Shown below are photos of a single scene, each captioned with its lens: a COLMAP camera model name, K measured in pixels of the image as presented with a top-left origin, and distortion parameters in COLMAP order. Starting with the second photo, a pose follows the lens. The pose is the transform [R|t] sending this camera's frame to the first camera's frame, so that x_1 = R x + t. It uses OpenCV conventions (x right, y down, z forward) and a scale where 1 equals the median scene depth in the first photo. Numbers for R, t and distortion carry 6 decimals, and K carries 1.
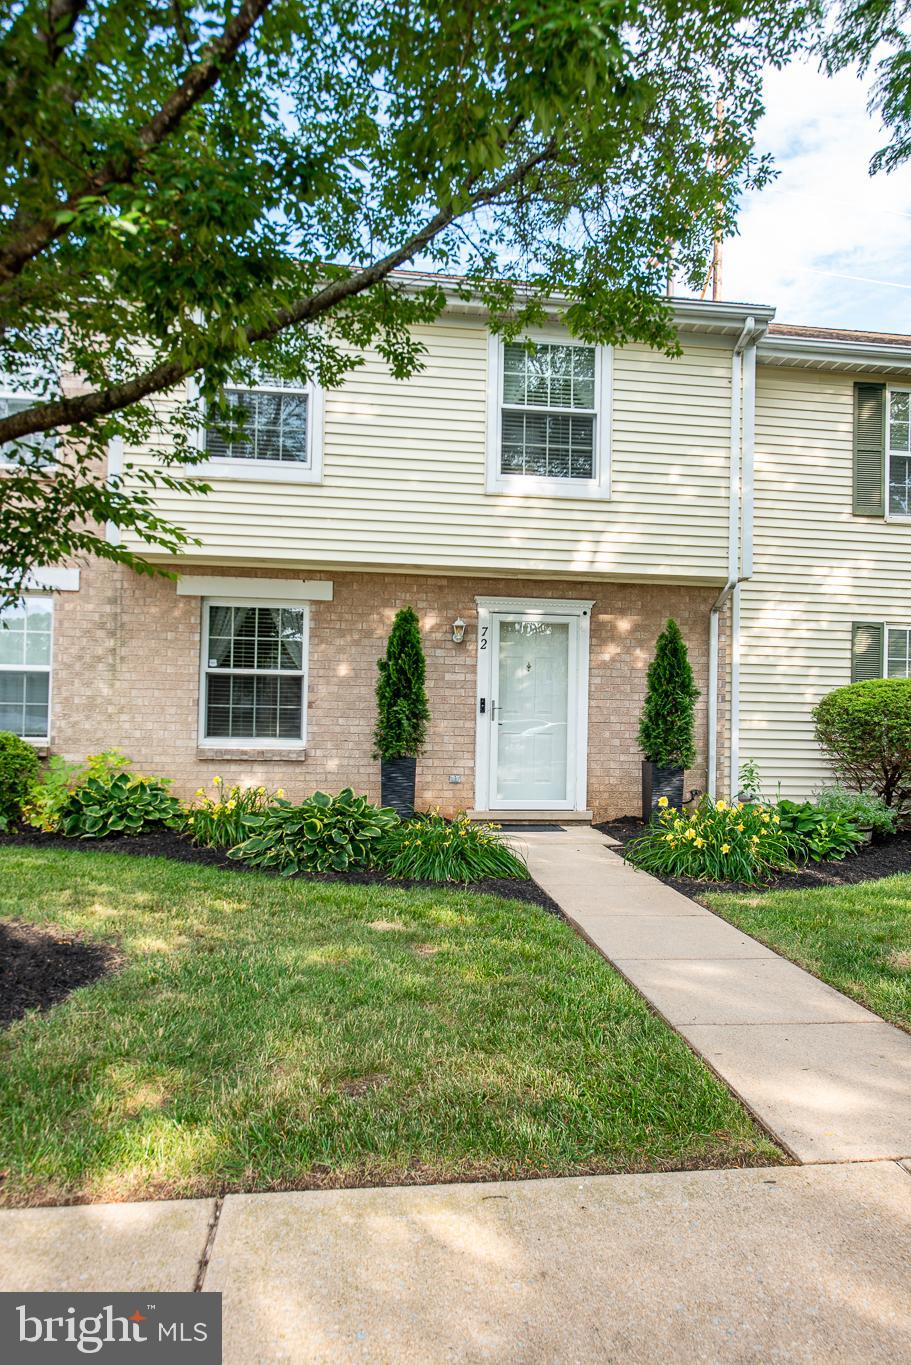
lens RADIAL K [[954.7, 0, 455.5], [0, 954.7, 681.7], [0, 0, 1]] dist [-0.001926, -0.000273]
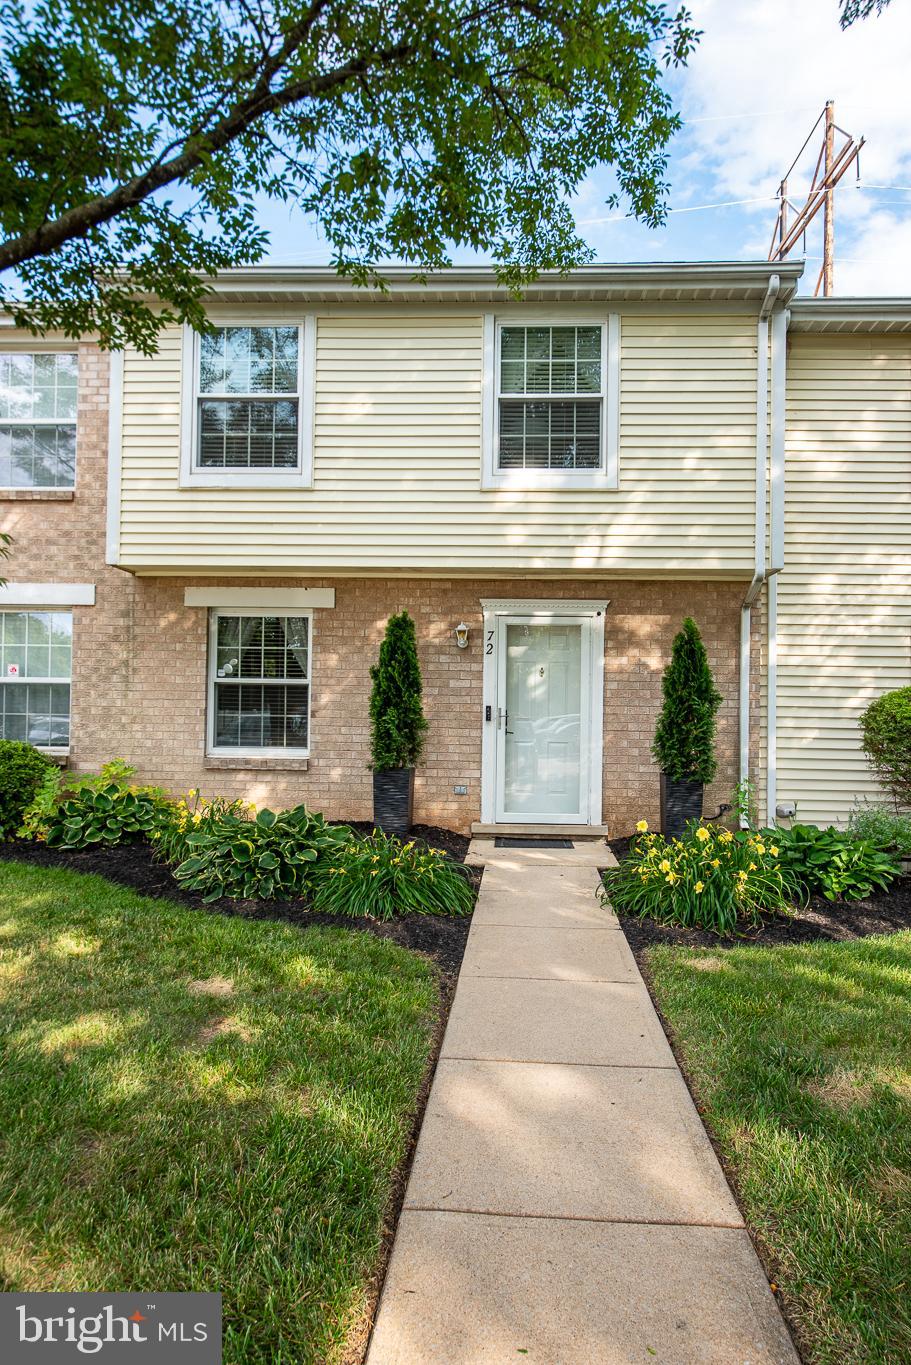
lens RADIAL K [[839.5, 0, 459.8], [0, 839.5, 686.6], [0, 0, 1]] dist [-0.001737, -0.000366]
pose [[0.982984, -0.011018, -0.183358, 0.158191], [0.011890, 0.999923, 0.003662, -0.005371], [0.183303, -0.005780, 0.983039, 0.174727]]
